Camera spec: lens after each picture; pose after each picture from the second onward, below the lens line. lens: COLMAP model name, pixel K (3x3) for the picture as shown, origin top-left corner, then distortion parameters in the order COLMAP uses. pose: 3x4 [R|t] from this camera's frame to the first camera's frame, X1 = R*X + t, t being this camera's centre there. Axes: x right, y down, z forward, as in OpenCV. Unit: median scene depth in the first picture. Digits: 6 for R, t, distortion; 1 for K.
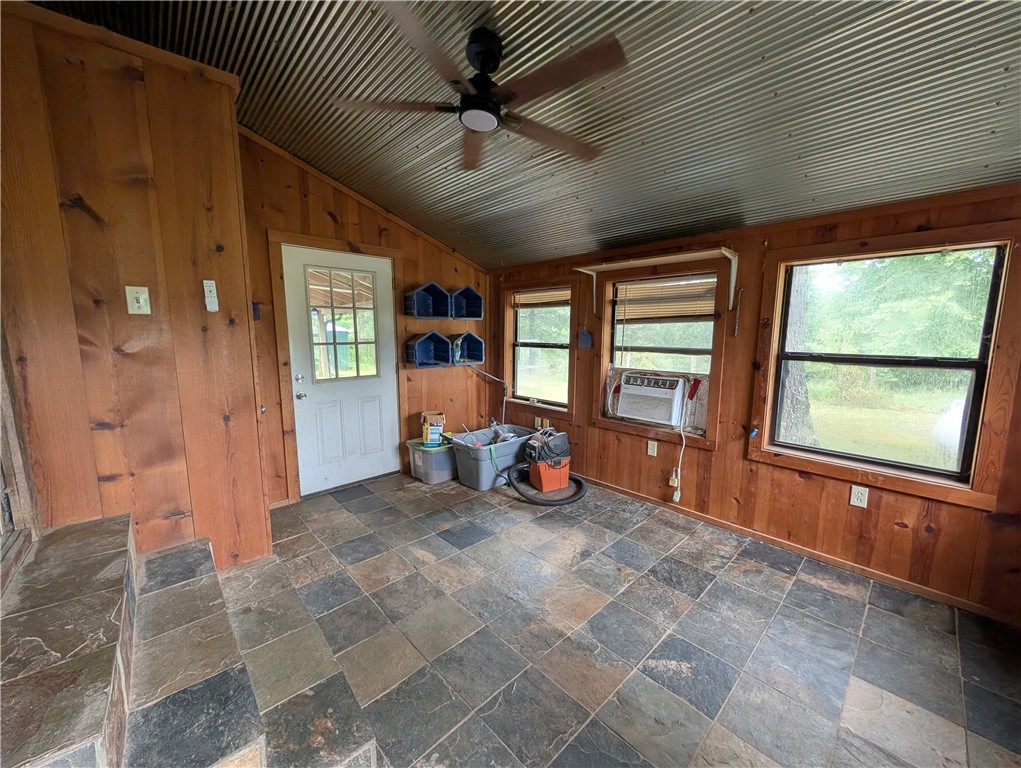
lens RADIAL K [[390.2, 0, 510.5], [0, 390.2, 384.0], [0, 0, 1]] dist [0.000539, 0.000351]
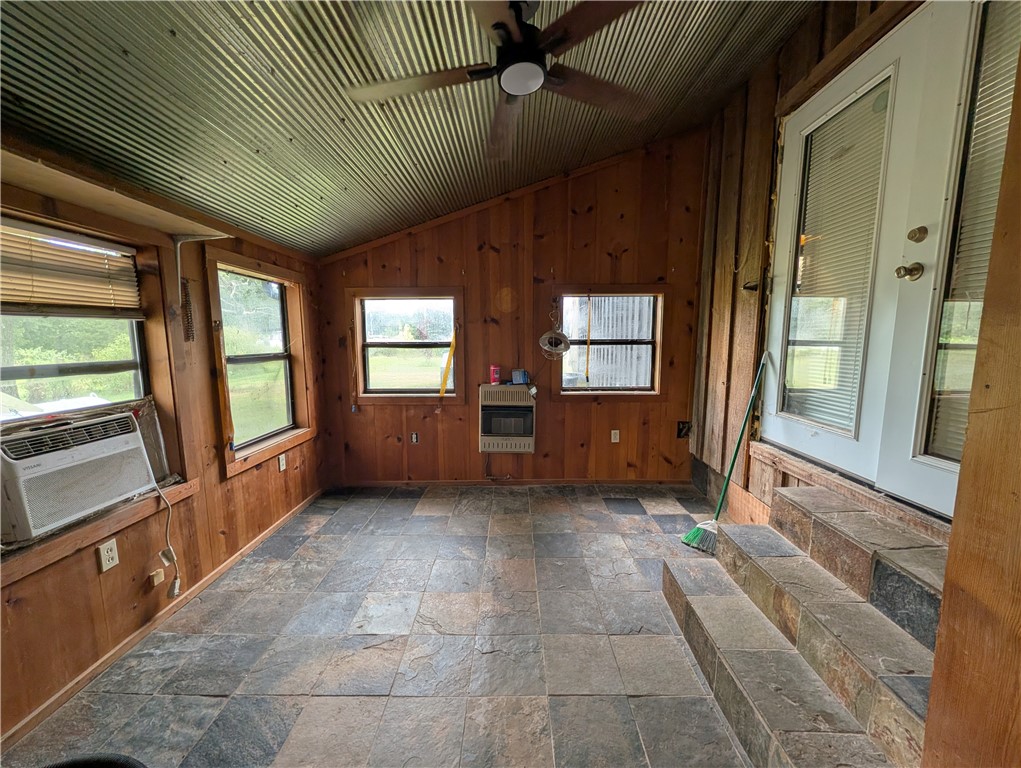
lens RADIAL K [[390.2, 0, 510.5], [0, 390.2, 384.0], [0, 0, 1]] dist [0.000539, 0.000351]
pose [[-0.717191, -0.063232, 0.694003, -0.496960], [0.118907, 0.970167, 0.211274, -0.138190], [-0.686658, 0.234046, -0.688276, 1.231177]]
